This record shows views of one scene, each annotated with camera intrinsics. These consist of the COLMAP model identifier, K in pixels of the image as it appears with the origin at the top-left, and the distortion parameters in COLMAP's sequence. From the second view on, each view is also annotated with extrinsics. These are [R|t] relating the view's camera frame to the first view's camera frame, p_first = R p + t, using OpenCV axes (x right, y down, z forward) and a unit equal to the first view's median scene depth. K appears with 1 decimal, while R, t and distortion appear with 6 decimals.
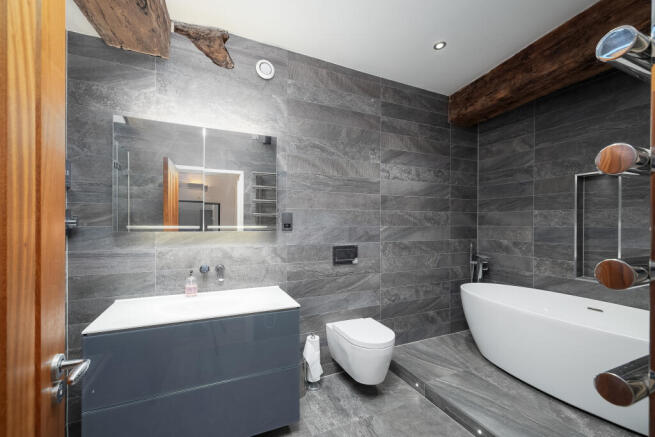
lens RADIAL K [[283.4, 0, 327.5], [0, 283.4, 218.5], [0, 0, 1]] dist [0.000383, 0.000261]
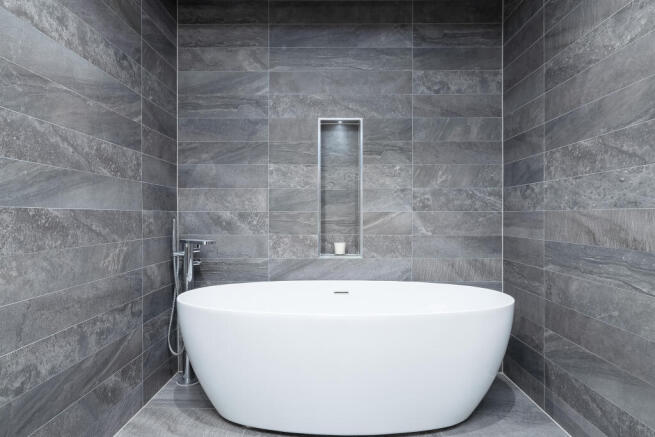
lens RADIAL K [[369.6, 0, 327.5], [0, 369.6, 218.5], [0, 0, 1]] dist [-0.003079, 0.000272]
pose [[0.428239, -0.008882, 0.903622, 0.003756], [-0.007333, 0.999885, 0.013303, 0.084057], [-0.903636, -0.012323, 0.428125, 0.489620]]
